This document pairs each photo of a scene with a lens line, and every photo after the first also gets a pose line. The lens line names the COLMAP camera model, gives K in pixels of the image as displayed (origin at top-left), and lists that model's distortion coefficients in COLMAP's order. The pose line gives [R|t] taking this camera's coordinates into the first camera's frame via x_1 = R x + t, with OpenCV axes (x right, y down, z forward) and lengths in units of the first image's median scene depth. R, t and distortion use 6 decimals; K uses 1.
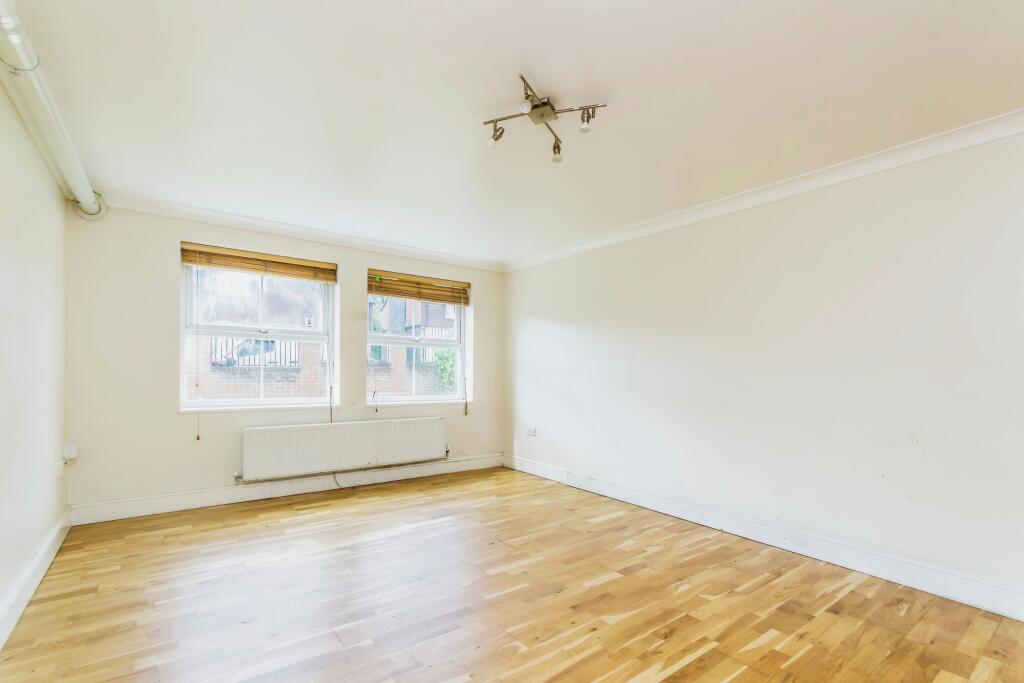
lens RADIAL K [[496.0, 0, 579.5], [0, 496.0, 389.2], [0, 0, 1]] dist [0.000415, -0.000826]
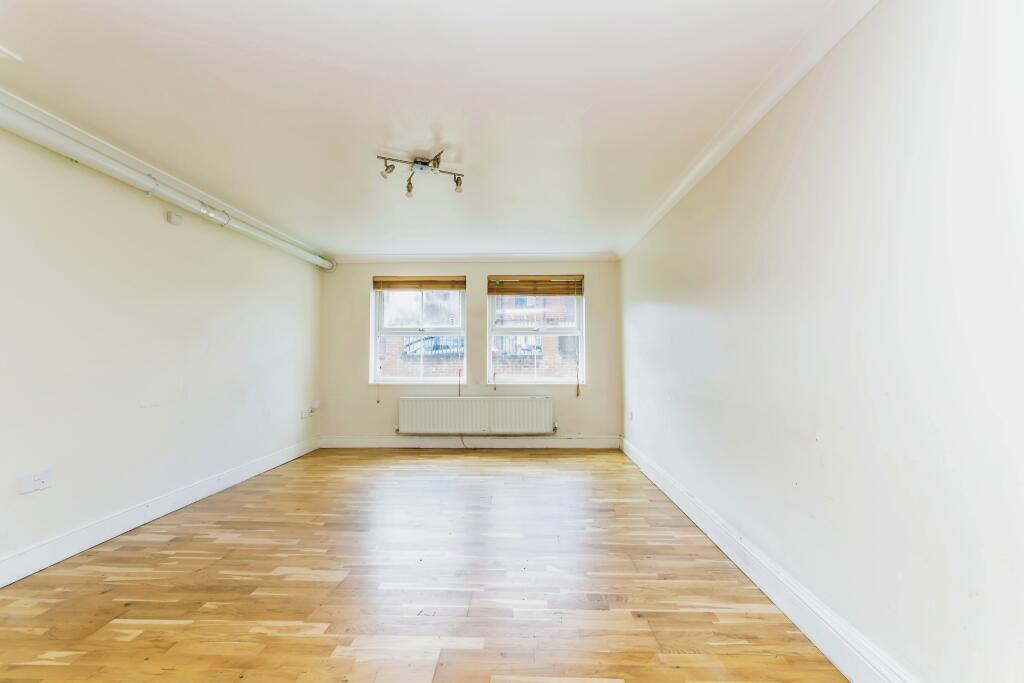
lens RADIAL K [[526.2, 0, 512.4], [0, 526.2, 346.8], [0, 0, 1]] dist [-0.000390, 0.001912]
pose [[0.735036, -0.027315, -0.677477, 0.544960], [-0.011376, 0.998551, -0.052602, 0.007680], [0.677932, 0.046371, 0.733660, 0.063660]]
